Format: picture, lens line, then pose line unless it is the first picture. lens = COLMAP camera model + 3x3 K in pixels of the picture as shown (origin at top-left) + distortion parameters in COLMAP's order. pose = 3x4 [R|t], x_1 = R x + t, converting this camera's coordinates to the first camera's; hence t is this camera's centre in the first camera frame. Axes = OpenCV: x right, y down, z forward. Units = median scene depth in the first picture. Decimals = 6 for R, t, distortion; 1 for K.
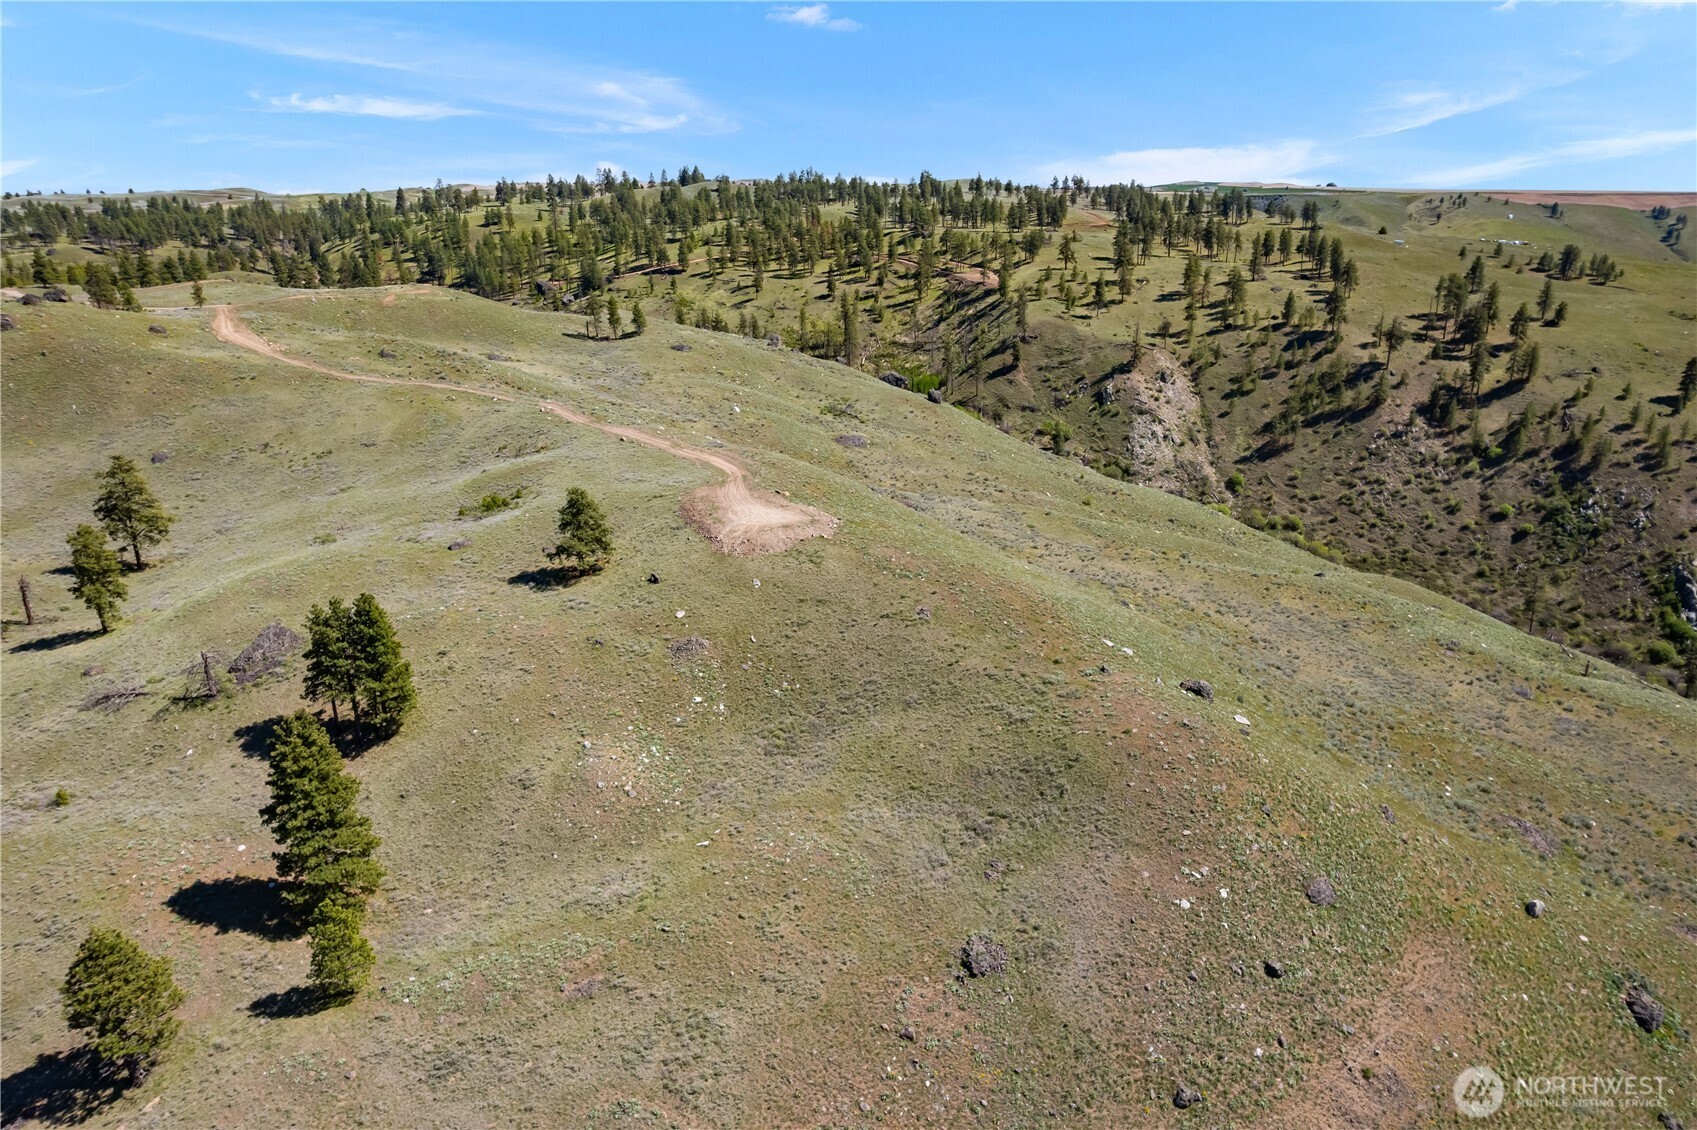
lens RADIAL K [[1117.0, 0, 841.8], [0, 1117.0, 568.7], [0, 0, 1]] dist [-0.089460, 0.082147]
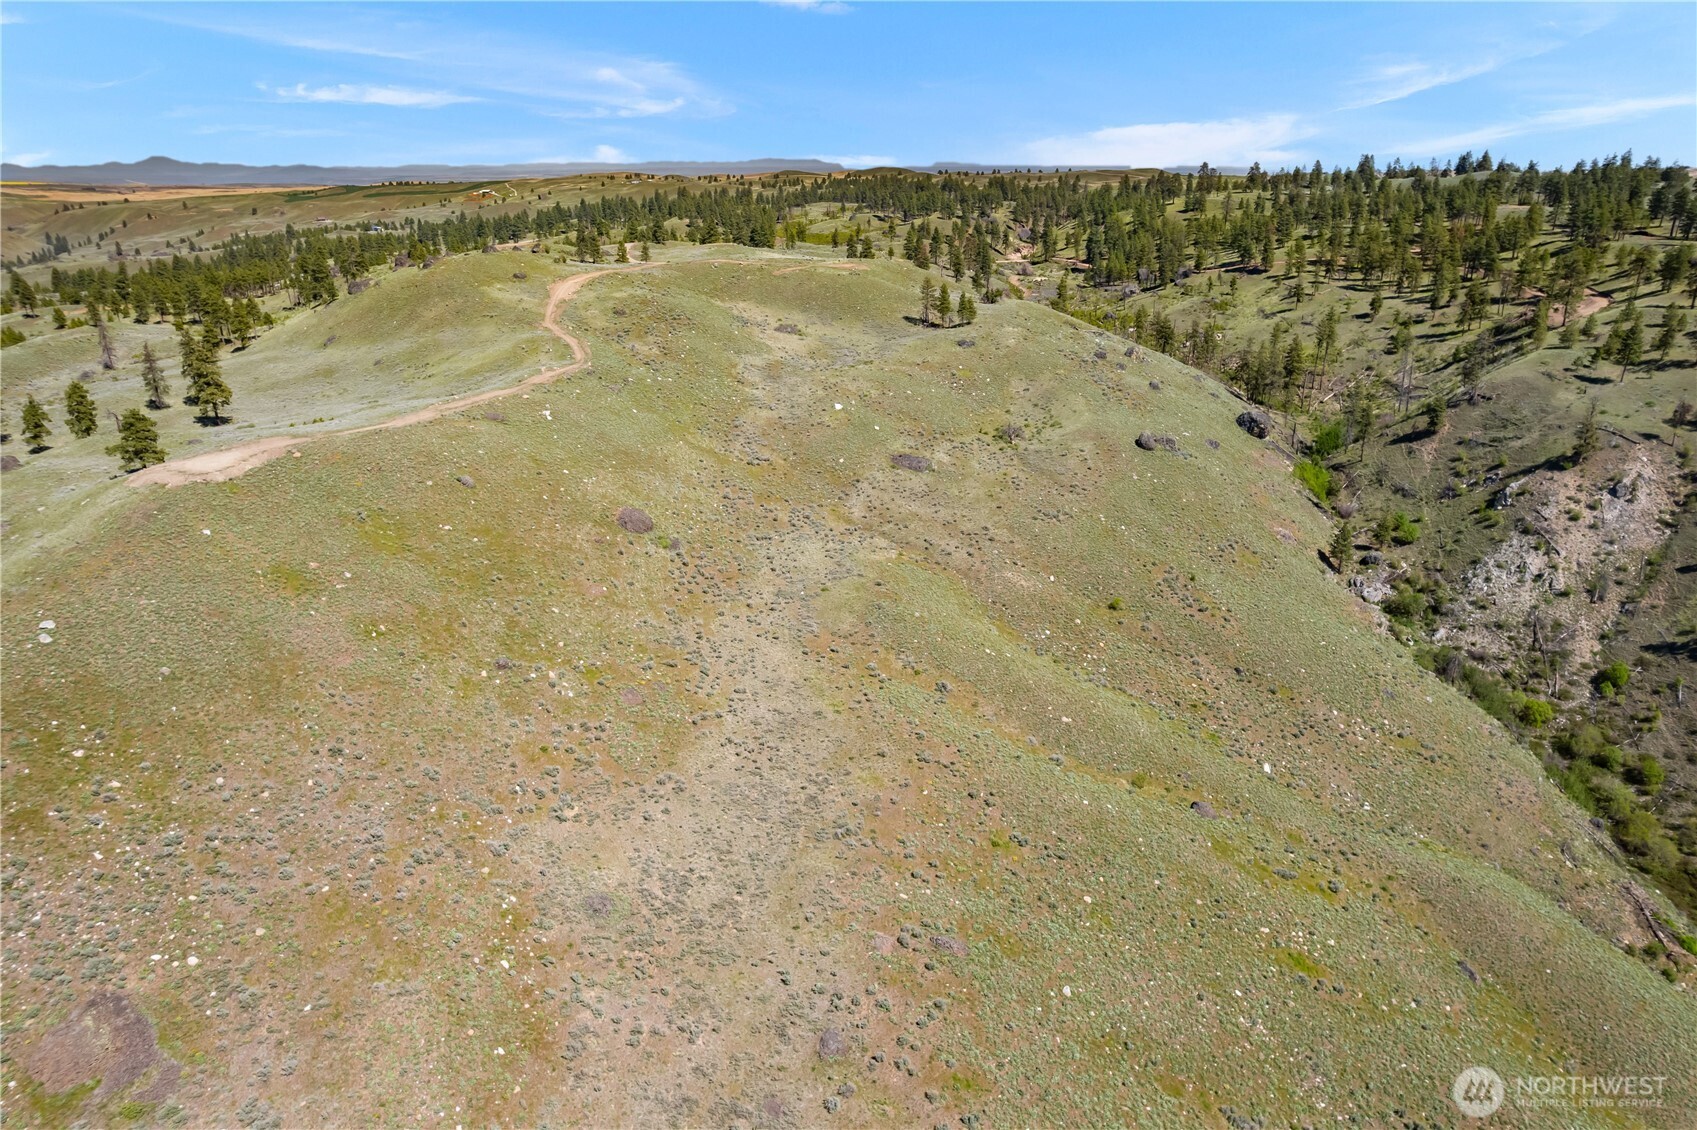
lens RADIAL K [[1088.0, 0, 844.0], [0, 1088.0, 571.3], [0, 0, 1]] dist [-0.092029, 0.084171]
pose [[0.637861, 0.269867, -0.721322, 0.480786], [-0.252188, 0.958150, 0.135463, -0.103669], [0.727692, 0.095502, 0.679223, 0.291102]]
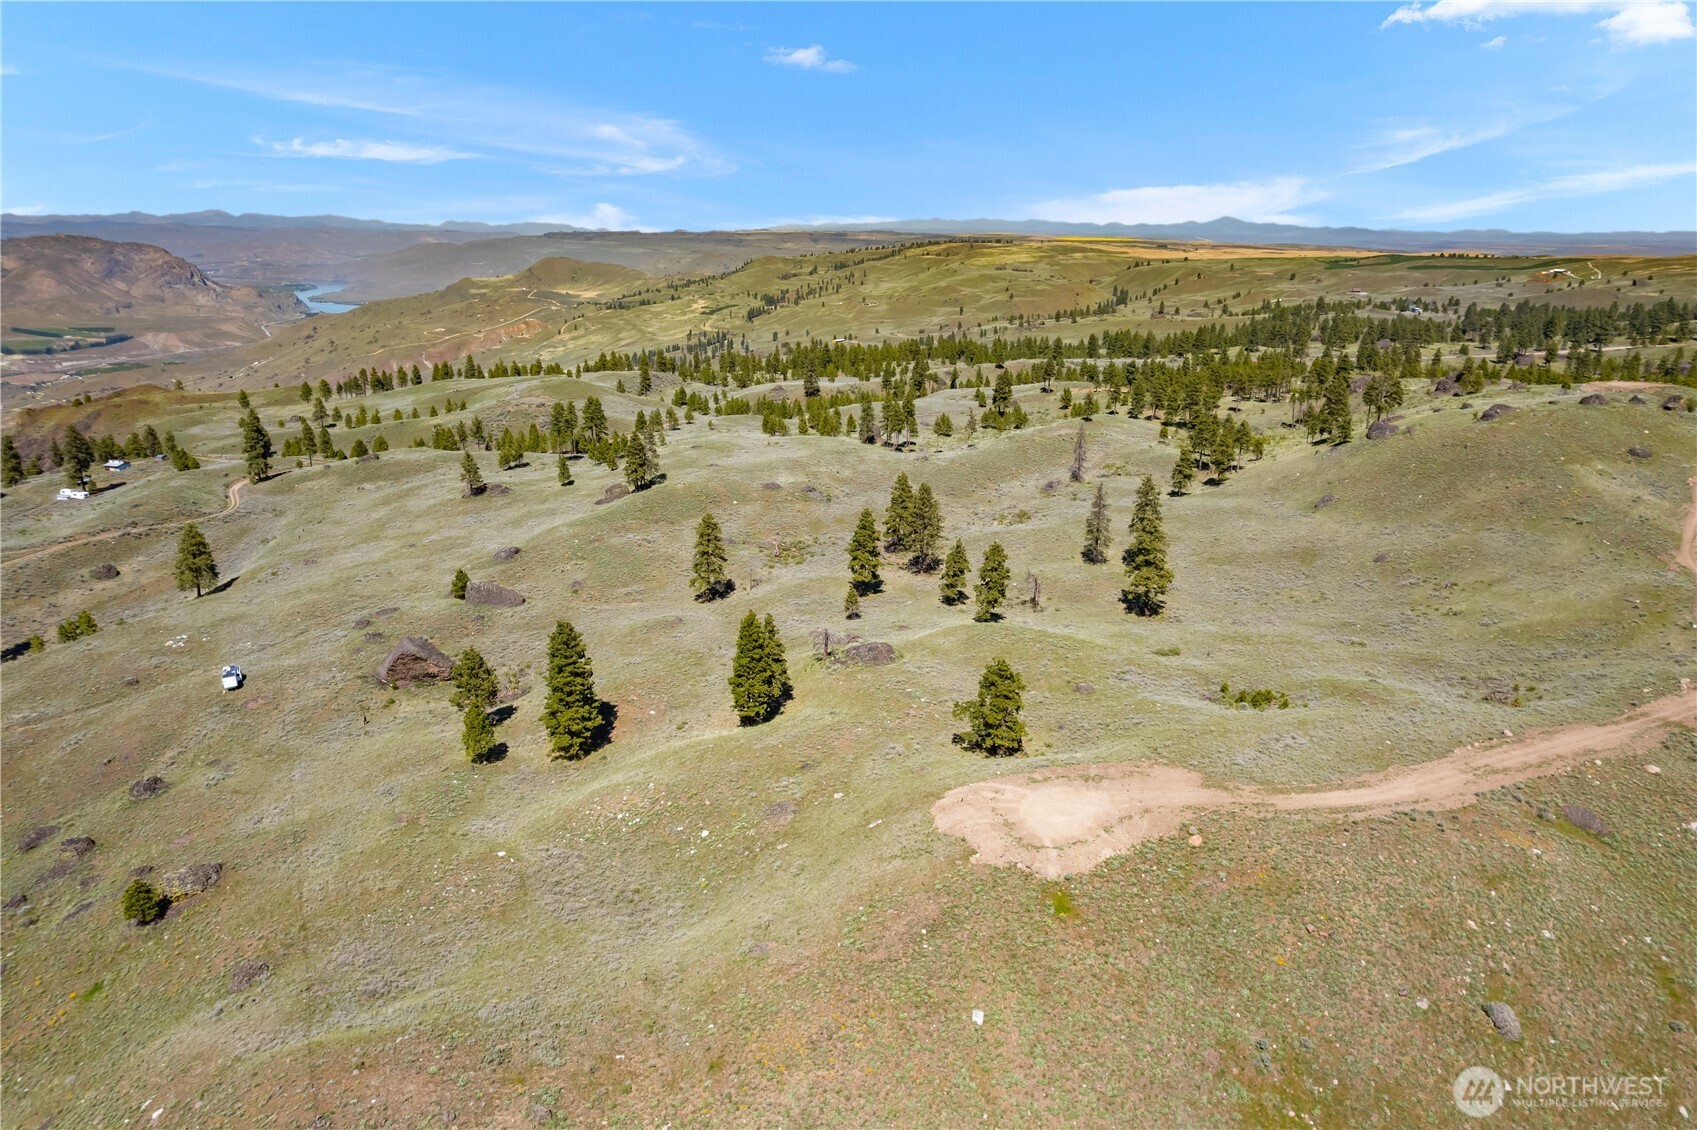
lens RADIAL K [[1109.7, 0, 845.8], [0, 1109.7, 569.5], [0, 0, 1]] dist [-0.086754, 0.082946]
pose [[-0.170089, 0.292014, -0.941168, 0.226446], [-0.334020, 0.881460, 0.333853, -0.148444], [0.927092, 0.371154, -0.052388, 0.339254]]
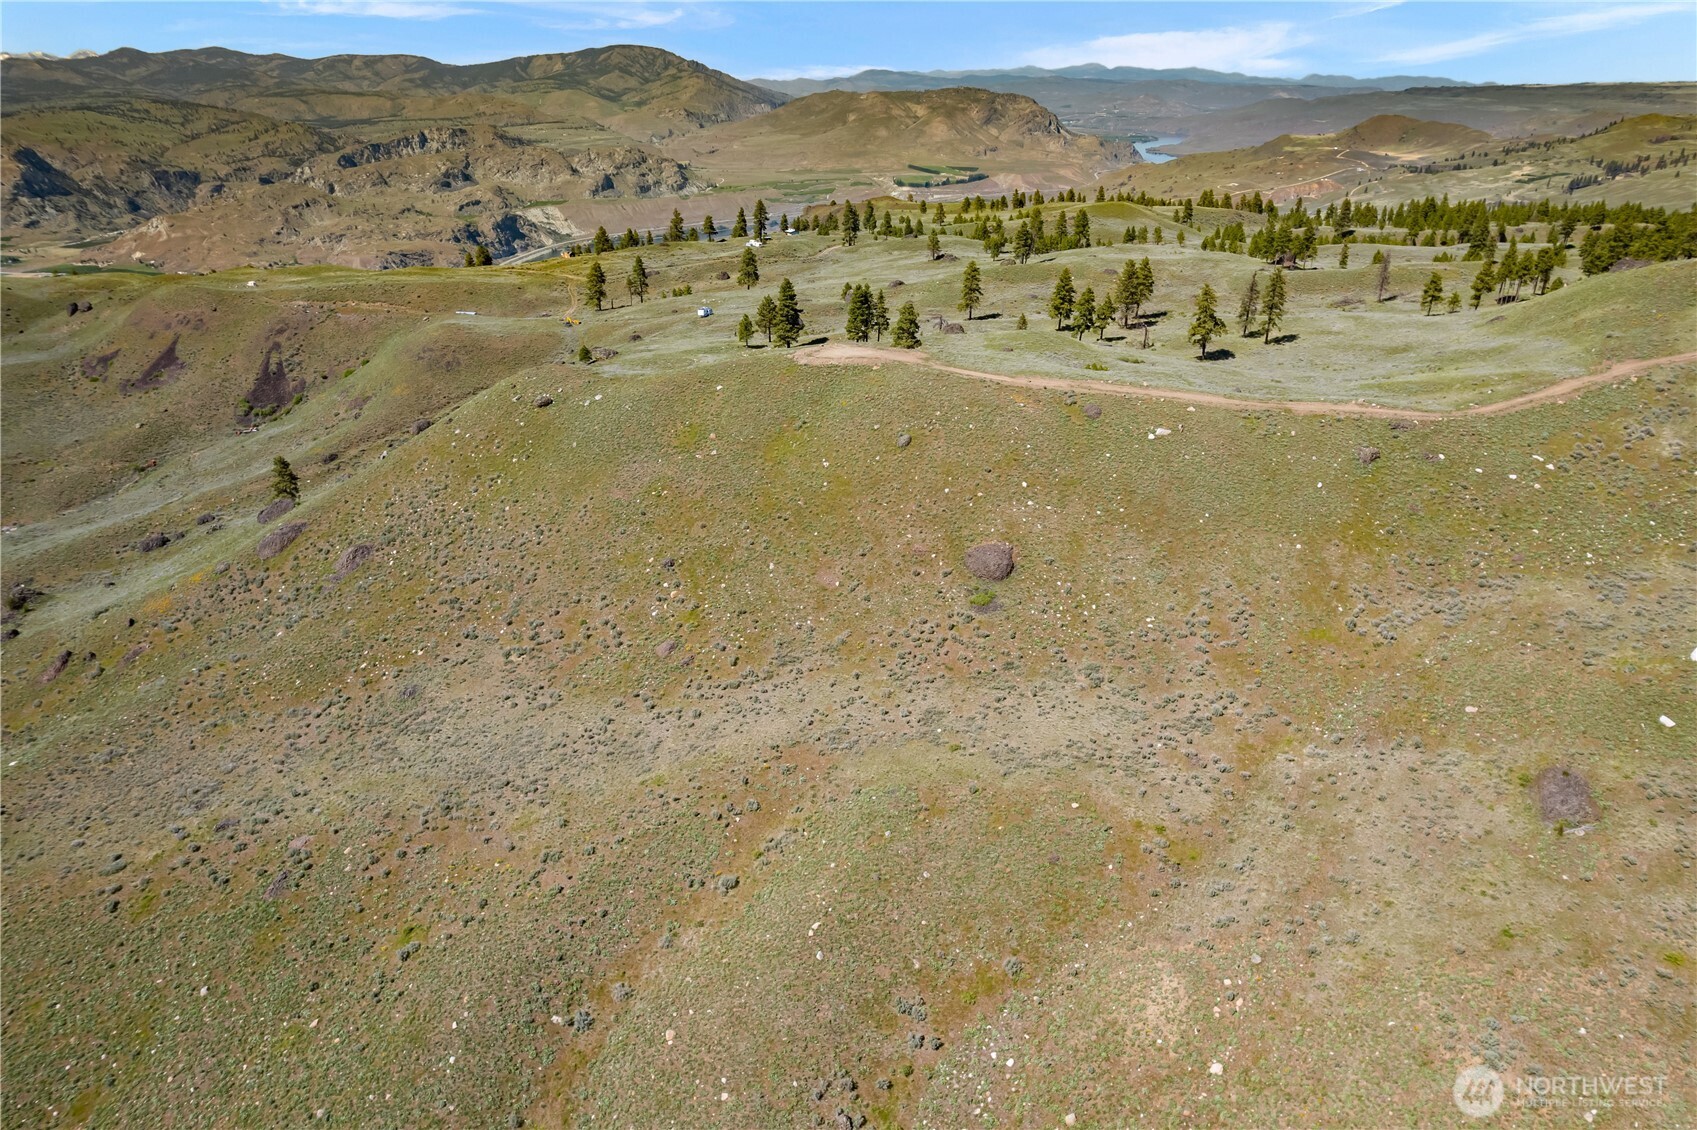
lens RADIAL K [[1094.4, 0, 844.9], [0, 1094.4, 569.9], [0, 0, 1]] dist [-0.090155, 0.084905]
pose [[-0.774019, 0.267042, -0.574093, 0.330858], [-0.203188, 0.753991, 0.624670, -0.290472], [0.599674, 0.600155, -0.529344, 0.769396]]
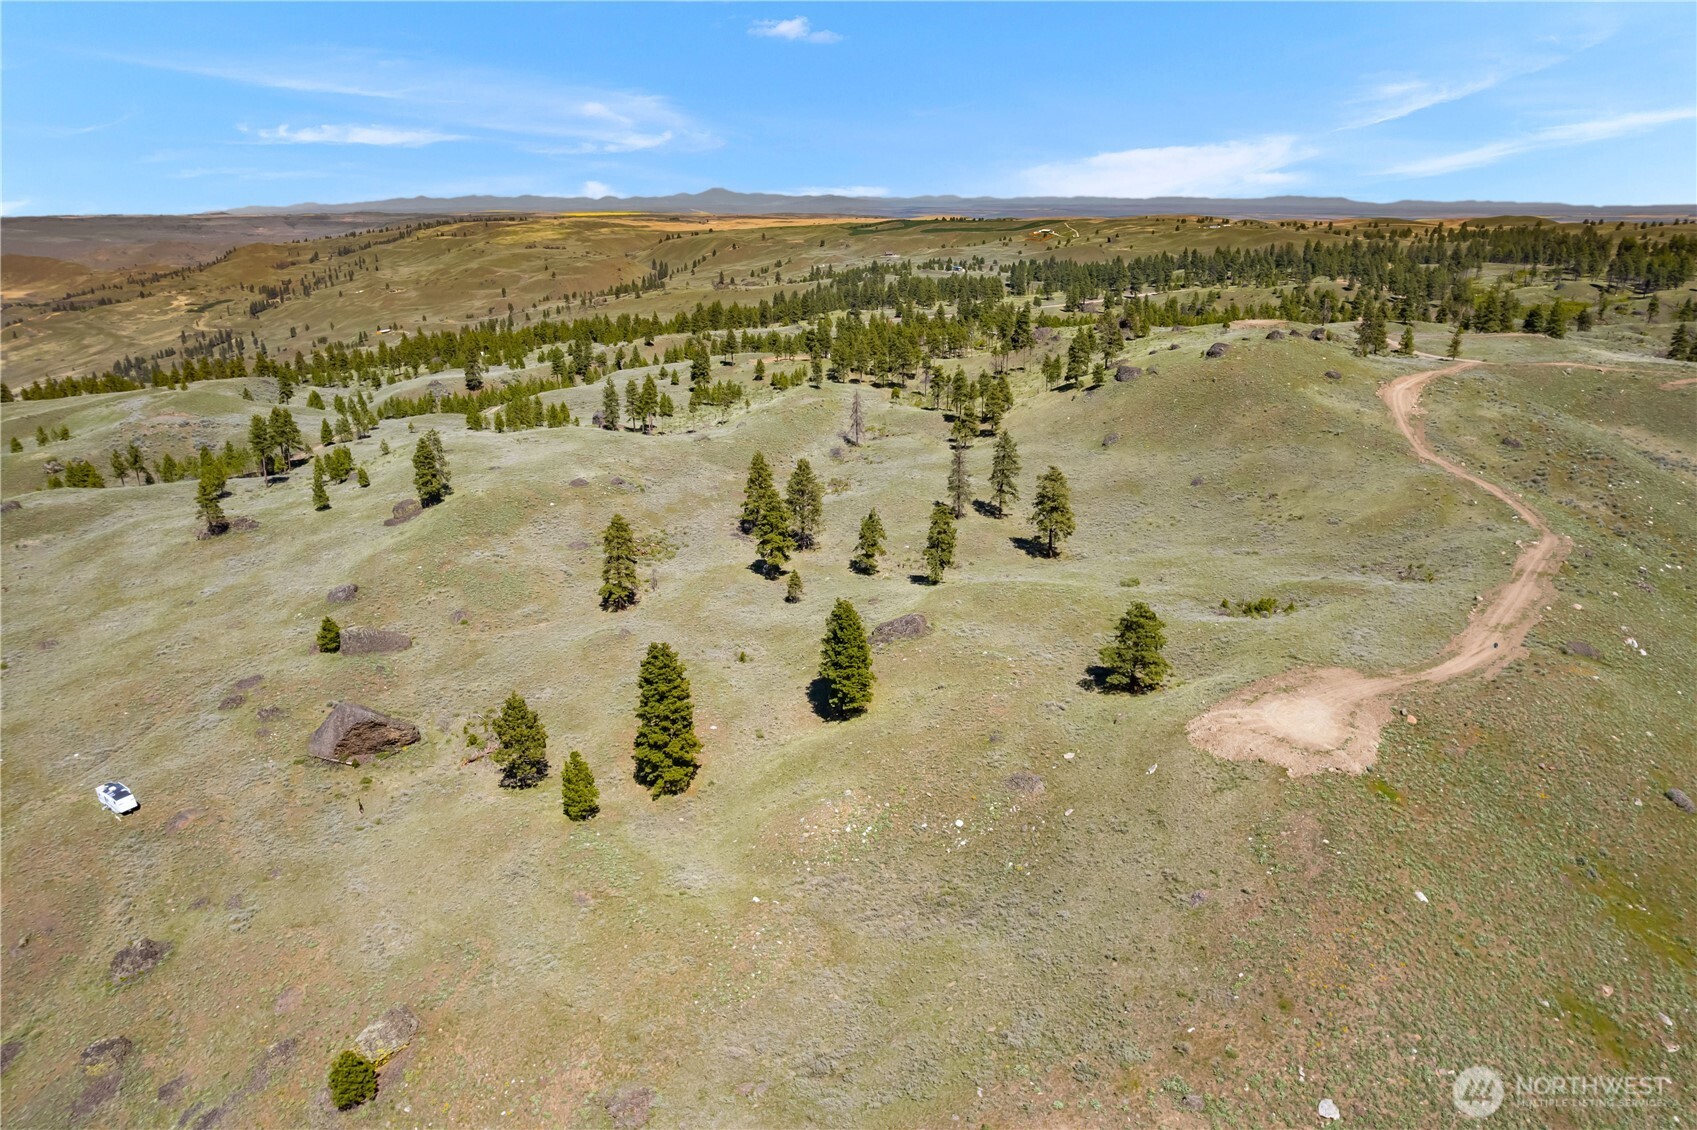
lens RADIAL K [[1109.7, 0, 845.8], [0, 1109.7, 569.5], [0, 0, 1]] dist [-0.086754, 0.082946]
pose [[0.258026, 0.305227, -0.916656, 0.210499], [-0.317771, 0.922807, 0.217827, -0.085343], [0.912384, 0.235082, 0.335100, 0.165099]]
